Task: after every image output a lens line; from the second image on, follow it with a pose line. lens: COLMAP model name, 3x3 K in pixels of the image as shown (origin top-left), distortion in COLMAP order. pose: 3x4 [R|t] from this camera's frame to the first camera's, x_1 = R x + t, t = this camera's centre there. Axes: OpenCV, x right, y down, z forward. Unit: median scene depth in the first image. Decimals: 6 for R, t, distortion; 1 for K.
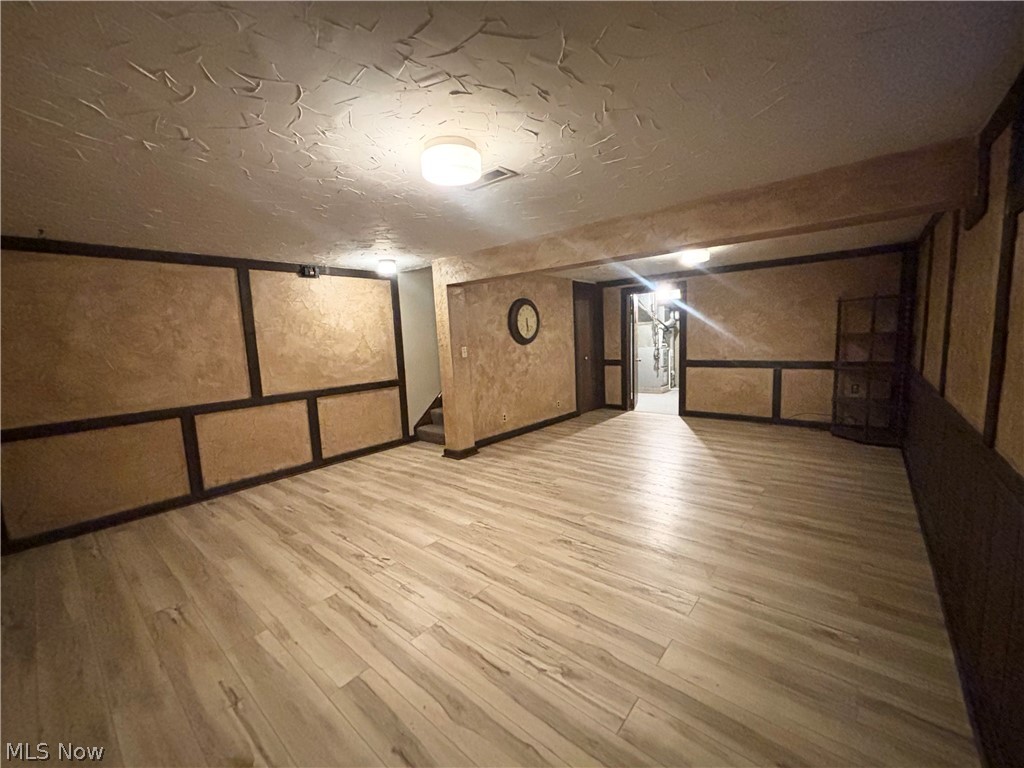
lens RADIAL K [[411.9, 0, 514.8], [0, 411.9, 388.0], [0, 0, 1]] dist [-0.001034, -0.000666]
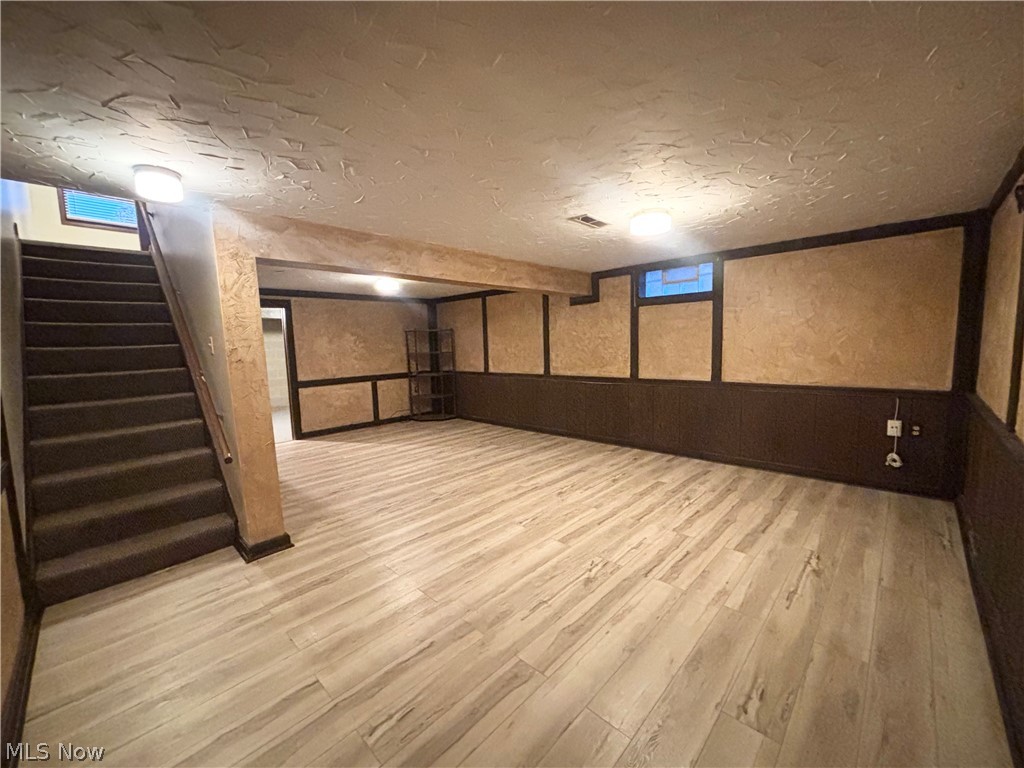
lens RADIAL K [[411.9, 0, 510.4], [0, 411.9, 380.7], [0, 0, 1]] dist [-0.001034, -0.000666]
pose [[0.065799, -0.054771, 0.996329, -0.957702], [0.159007, 0.986309, 0.043719, -0.059561], [-0.985082, 0.155546, 0.073607, 0.797823]]
